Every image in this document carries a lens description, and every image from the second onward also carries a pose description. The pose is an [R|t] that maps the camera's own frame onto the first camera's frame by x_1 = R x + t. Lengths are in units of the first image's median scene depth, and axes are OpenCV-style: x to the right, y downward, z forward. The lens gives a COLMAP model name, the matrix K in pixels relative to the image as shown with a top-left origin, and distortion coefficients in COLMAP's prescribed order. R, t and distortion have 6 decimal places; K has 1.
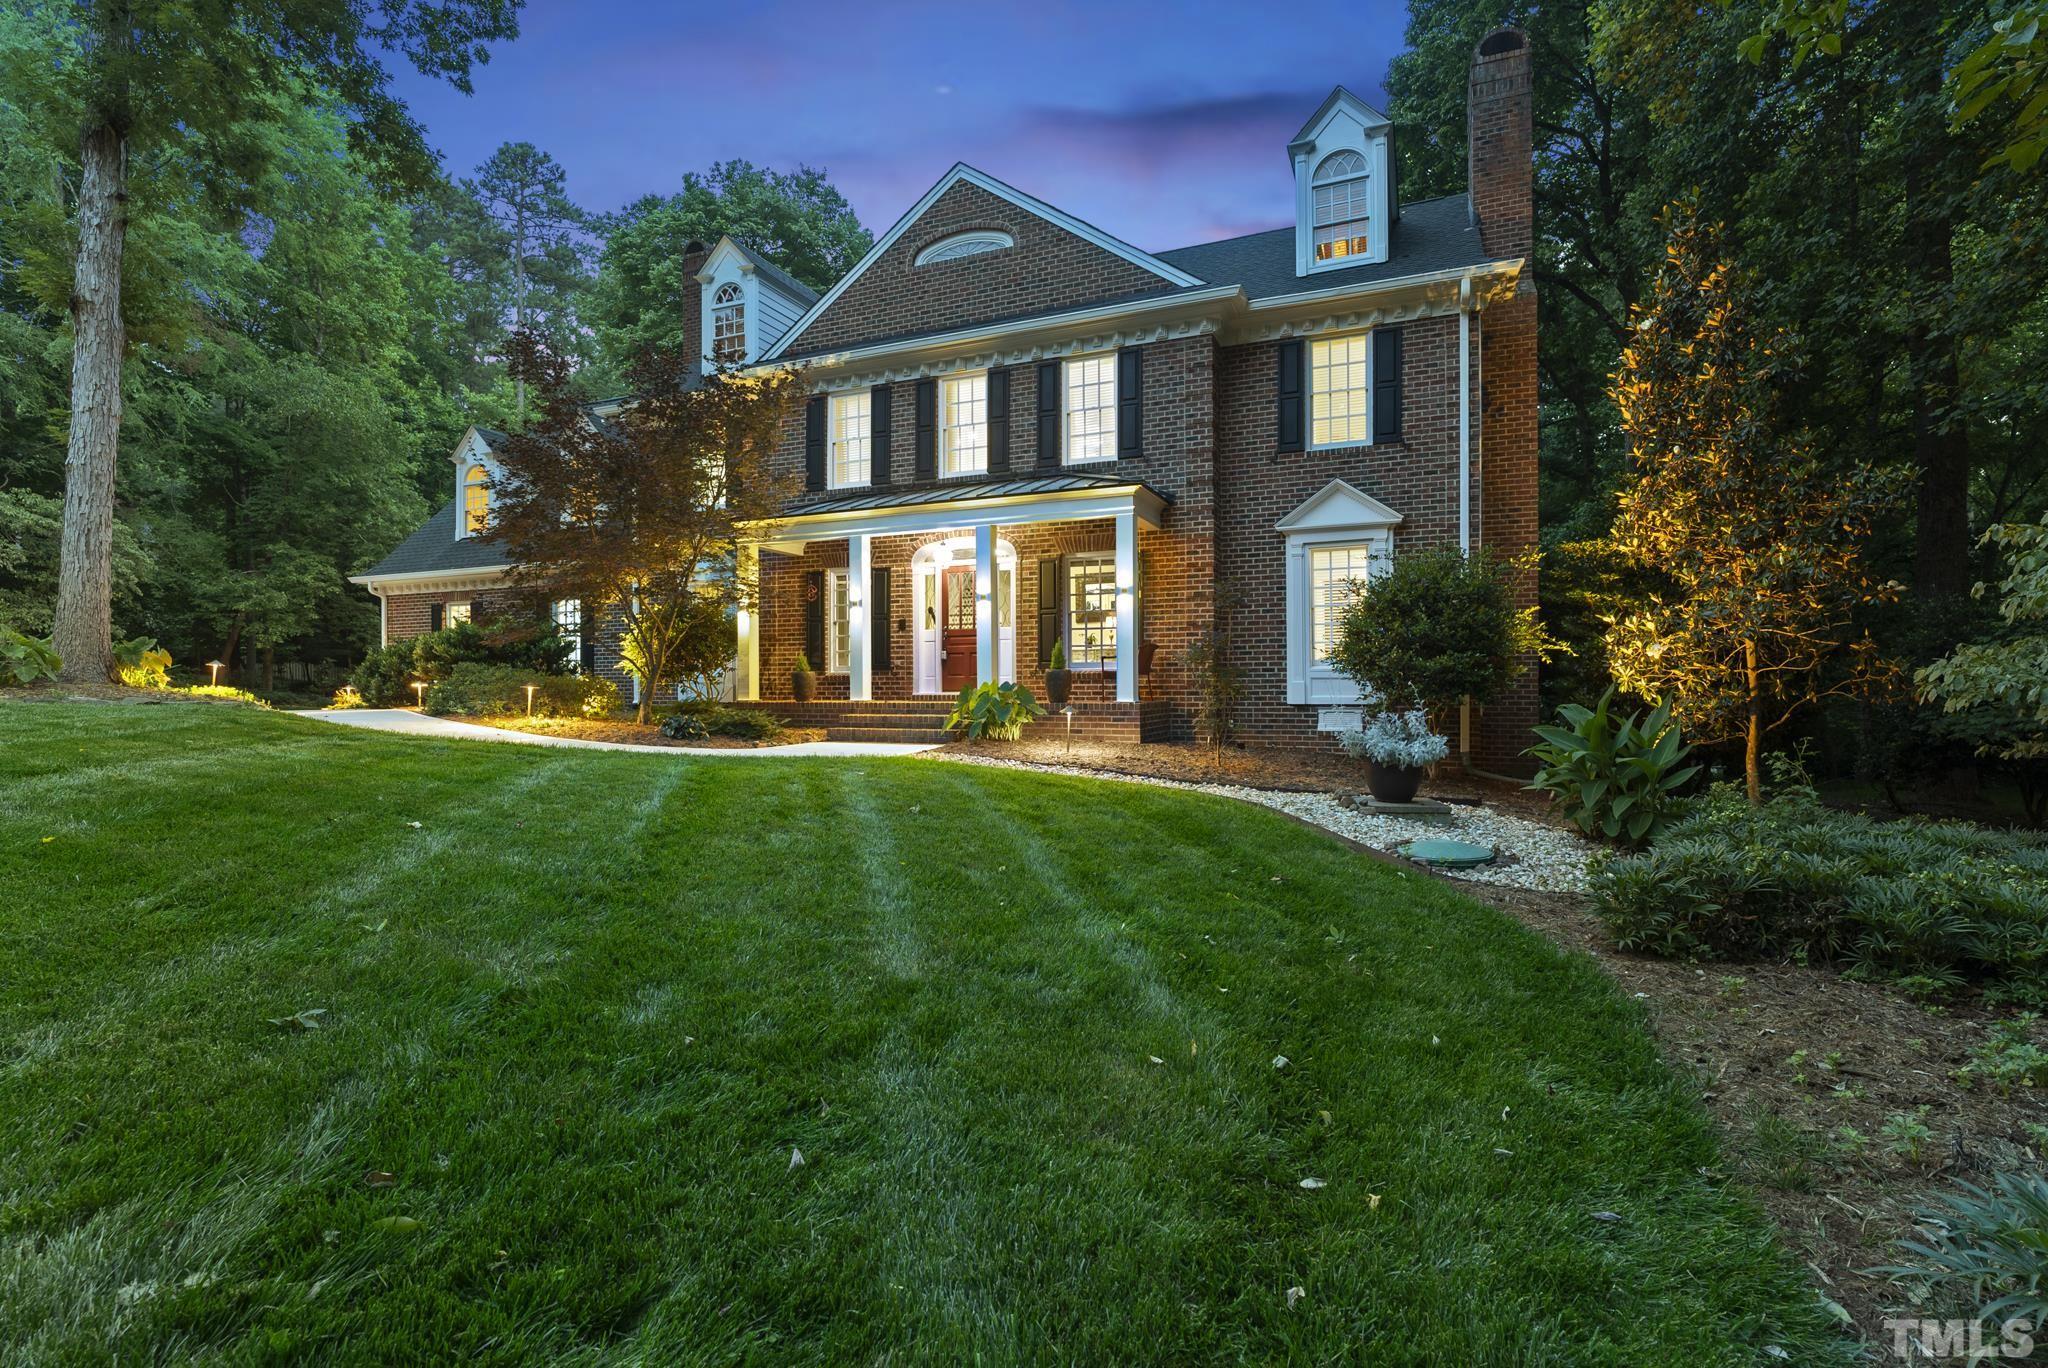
lens RADIAL K [[950.4, 0, 1024.0], [0, 950.4, 684.0], [0, 0, 1]] dist [-0.002775, -0.000054]
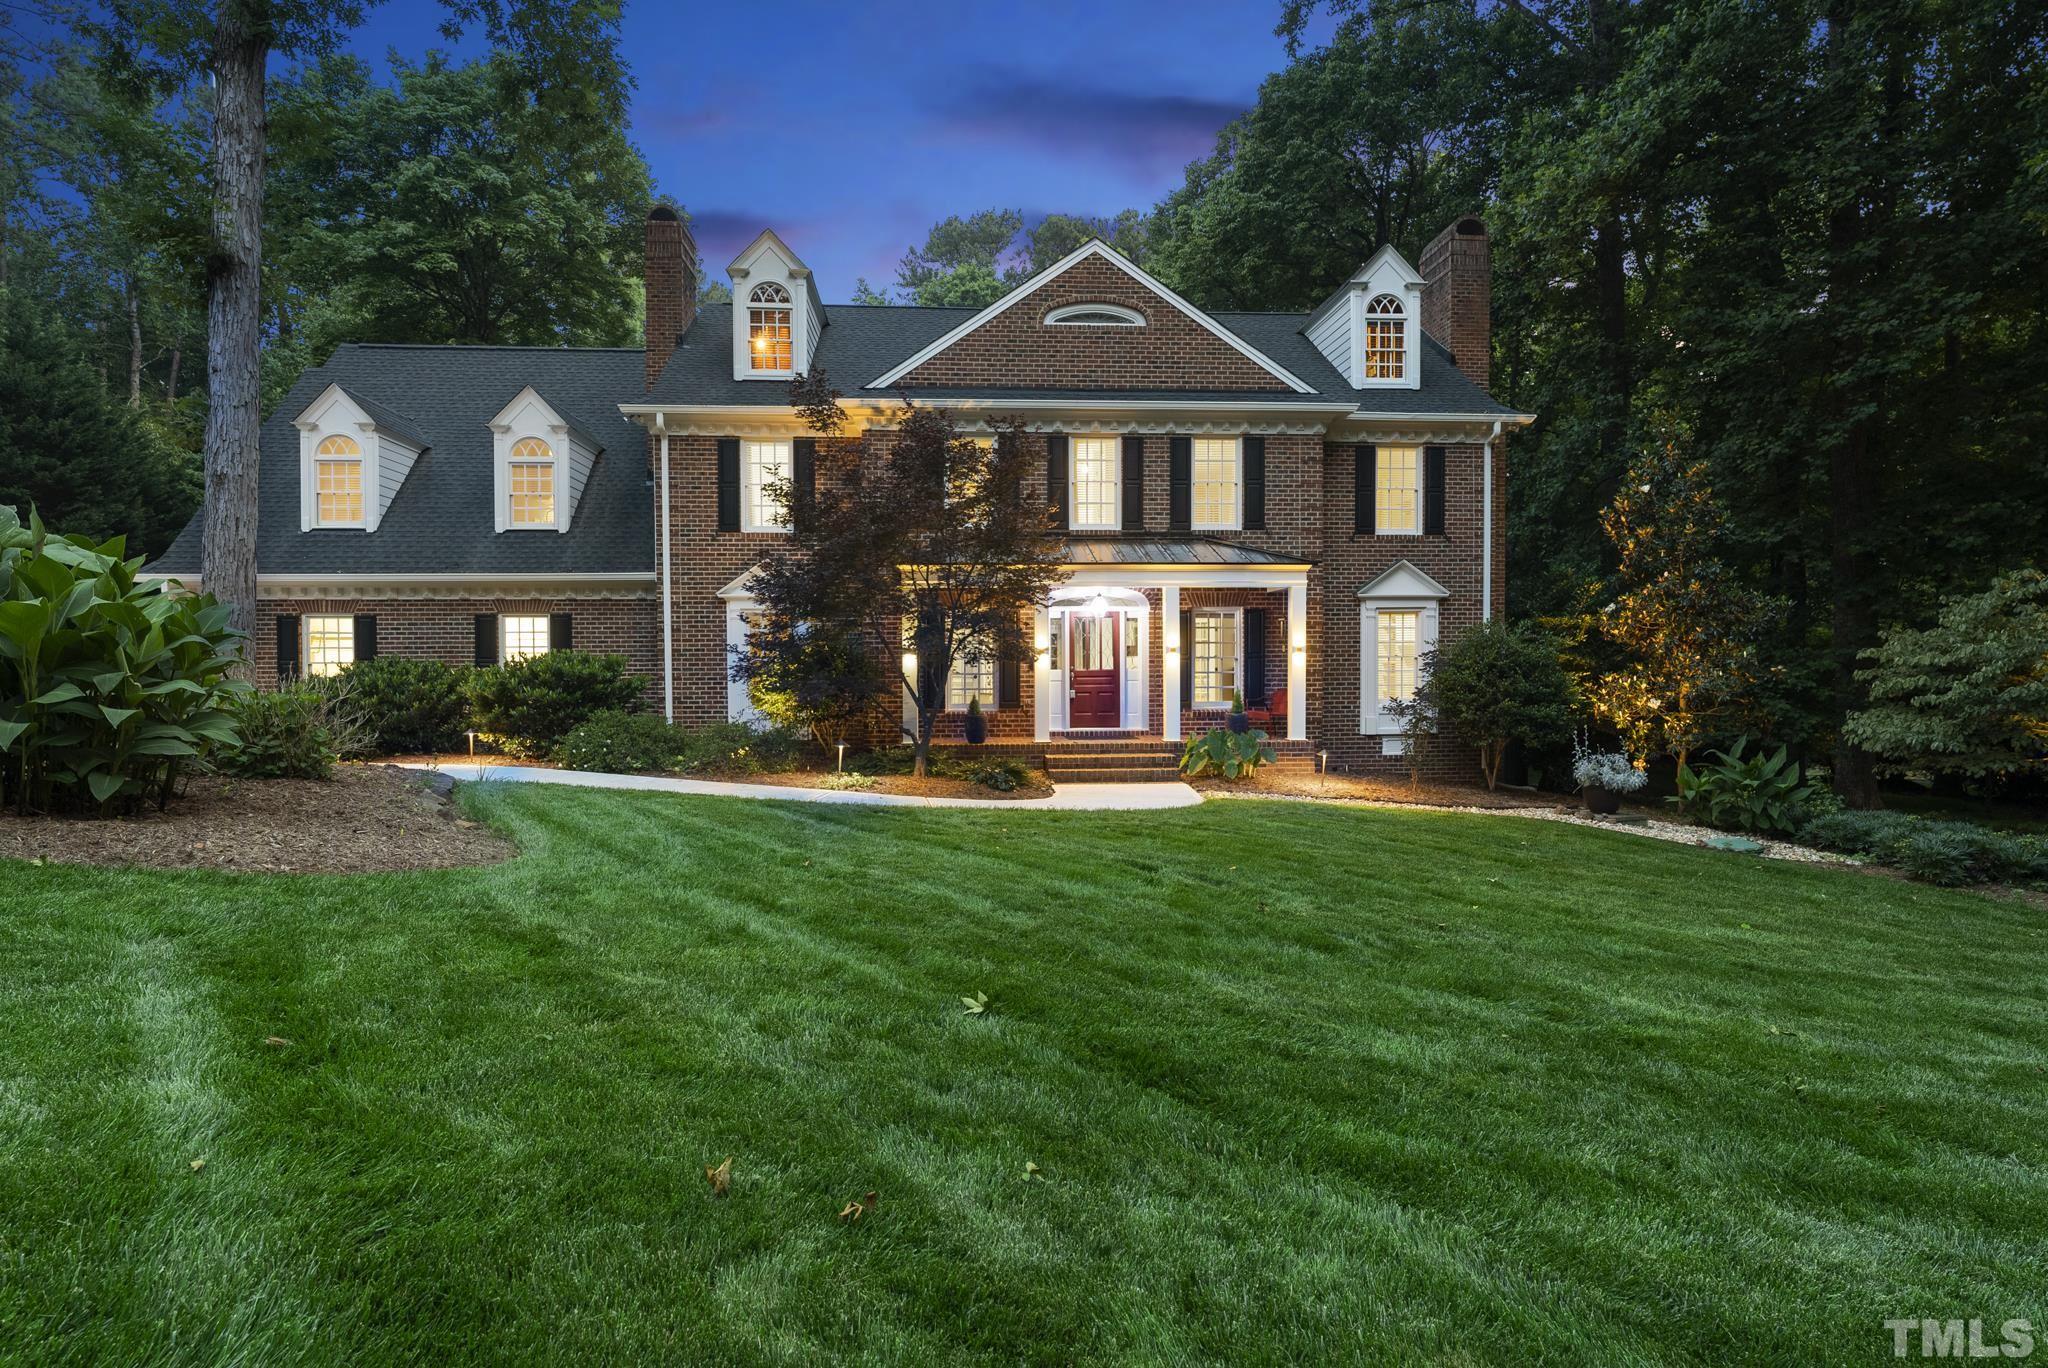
lens RADIAL K [[1098.3, 0, 1024.0], [0, 1098.3, 684.0], [0, 0, 1]] dist [-0.002292, 0.000310]
pose [[0.888285, -0.009385, 0.459197, -0.772233], [-0.000949, 0.999752, 0.022268, -0.075949], [-0.459292, -0.020216, 0.888055, -0.085219]]
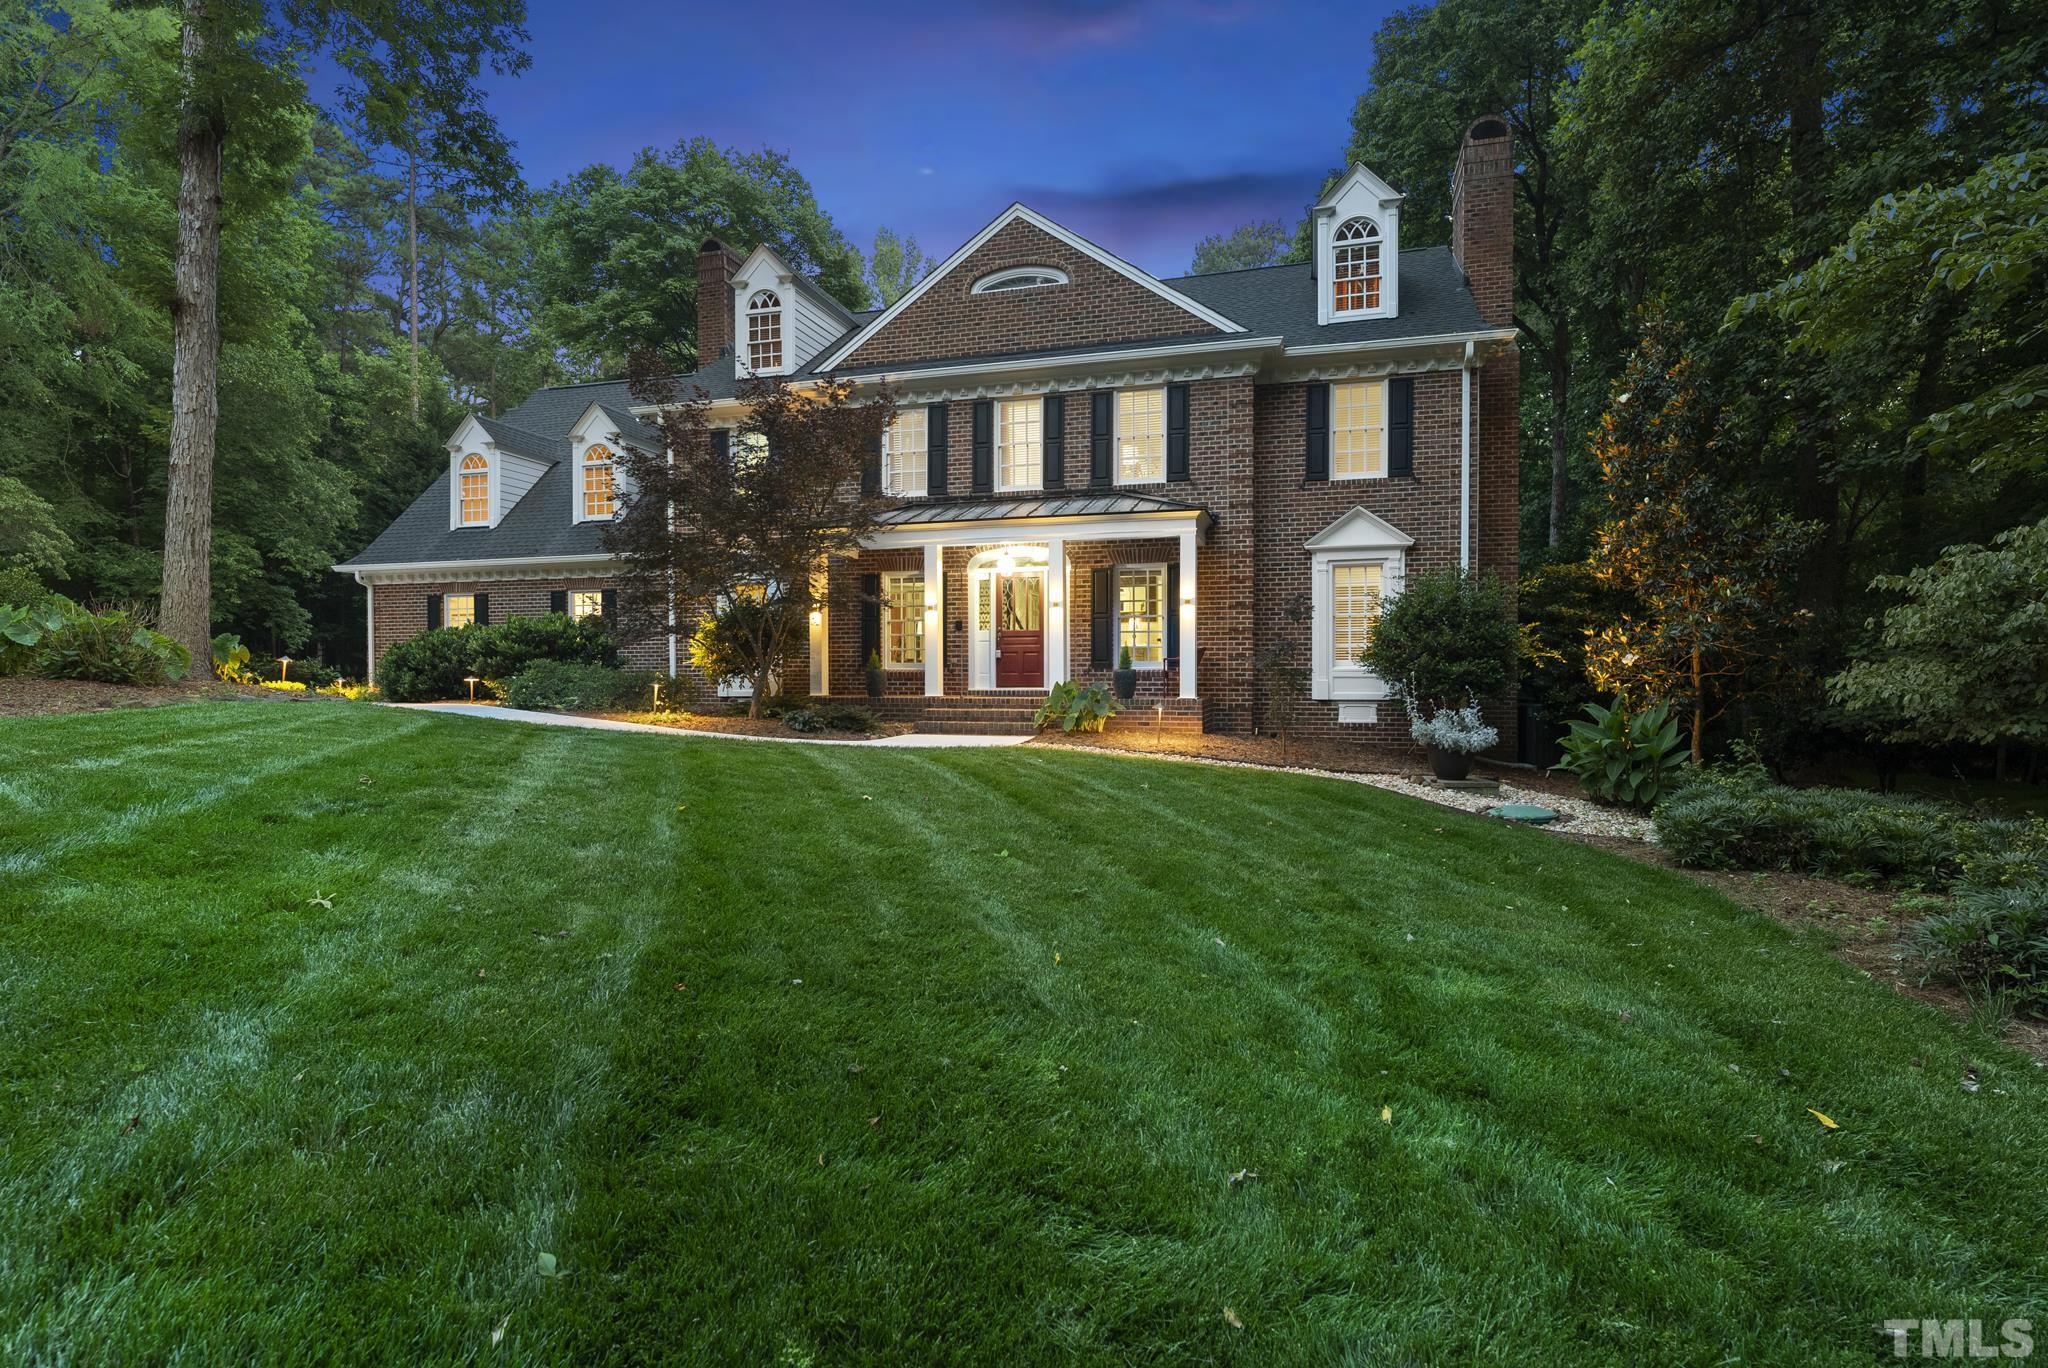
lens RADIAL K [[1010.3, 0, 1024.0], [0, 1010.3, 684.0], [0, 0, 1]] dist [-0.000699, -0.000926]
pose [[0.992790, 0.001264, 0.119860, -0.213396], [-0.002984, 0.999895, 0.014178, -0.013540], [-0.119829, -0.014433, 0.992690, -0.172421]]
